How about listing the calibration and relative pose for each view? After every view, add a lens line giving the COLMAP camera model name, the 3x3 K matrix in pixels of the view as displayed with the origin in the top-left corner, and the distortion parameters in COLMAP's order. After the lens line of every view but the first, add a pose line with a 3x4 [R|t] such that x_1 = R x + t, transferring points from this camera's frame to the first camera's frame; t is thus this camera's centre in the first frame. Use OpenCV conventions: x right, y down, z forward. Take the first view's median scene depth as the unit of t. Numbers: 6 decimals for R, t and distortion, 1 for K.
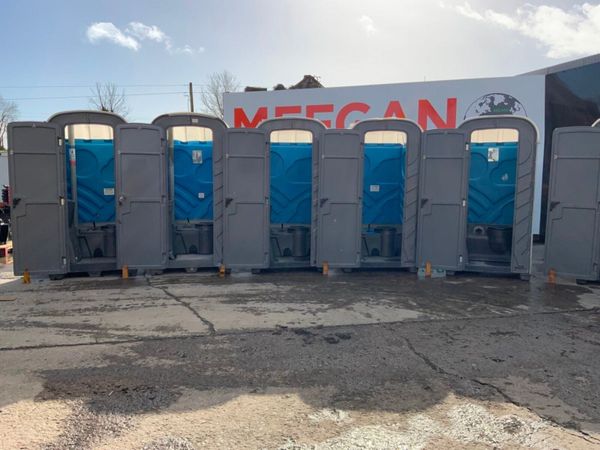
lens RADIAL K [[503.0, 0, 292.9], [0, 503.0, 219.9], [0, 0, 1]] dist [0.073626, -0.152587]
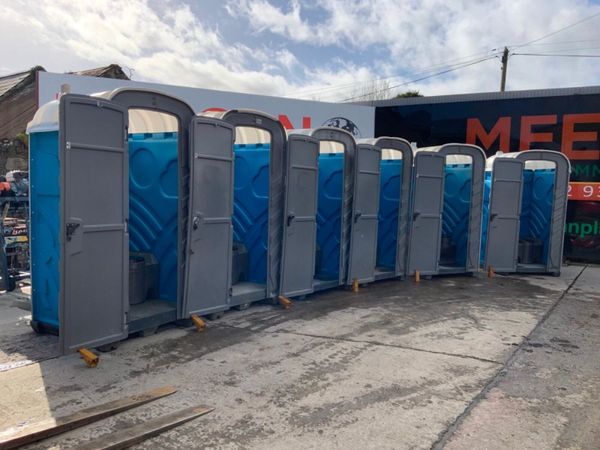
lens RADIAL K [[503.0, 0, 297.3], [0, 503.0, 223.1], [0, 0, 1]] dist [0.073626, -0.152587]
pose [[0.738467, -0.027609, 0.673724, -0.711194], [0.031313, 0.999488, 0.006636, -0.036369], [-0.673562, 0.016196, 0.738954, 0.369016]]
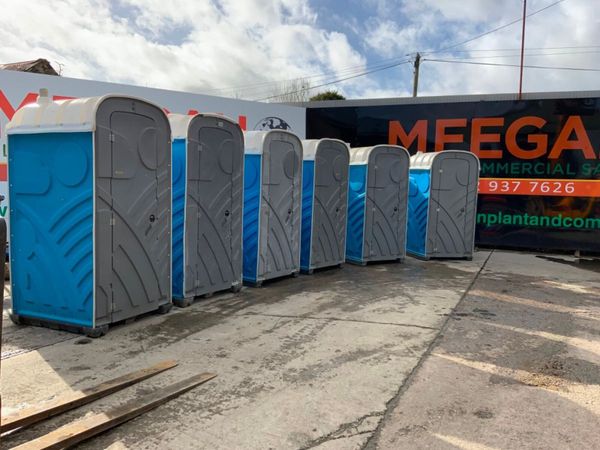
lens RADIAL K [[503.0, 0, 298.2], [0, 503.0, 224.9], [0, 0, 1]] dist [0.073626, -0.152587]
pose [[0.616202, -0.048683, 0.786082, -0.828096], [0.046531, 0.998595, 0.025368, -0.036667], [-0.786213, 0.020945, 0.617601, 0.357435]]
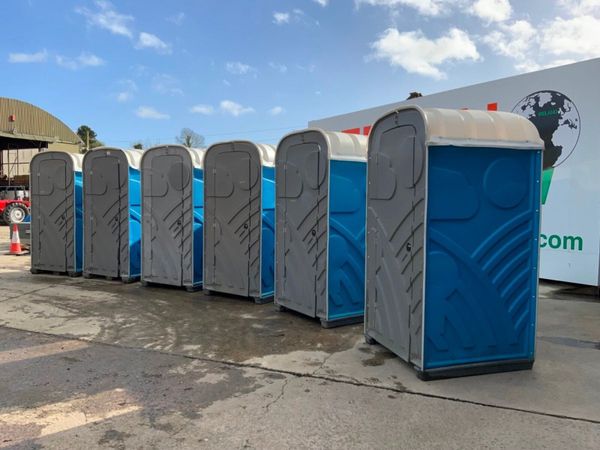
lens RADIAL K [[503.0, 0, 299.9], [0, 503.0, 223.1], [0, 0, 1]] dist [0.073626, -0.152587]
pose [[0.802083, 0.032077, -0.596351, 0.912015], [-0.056935, 0.998115, -0.022890, -0.028211], [0.594493, 0.052313, 0.802397, 0.317030]]
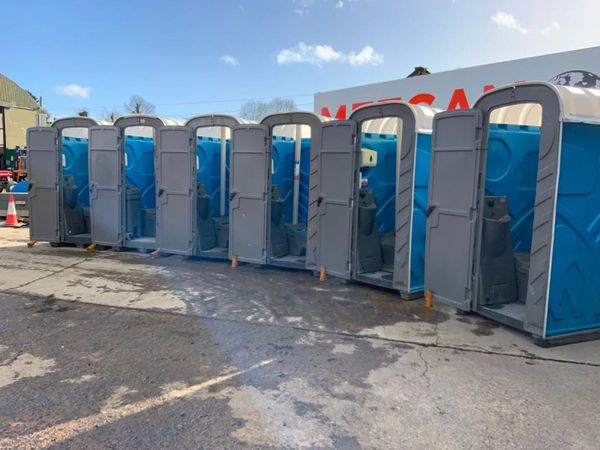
lens RADIAL K [[503.0, 0, 296.9], [0, 503.0, 228.3], [0, 0, 1]] dist [0.073626, -0.152587]
pose [[0.855022, 0.072303, -0.513526, 0.730091], [-0.063804, 0.997376, 0.034194, -0.014563], [0.514651, 0.003528, 0.857393, 0.196243]]
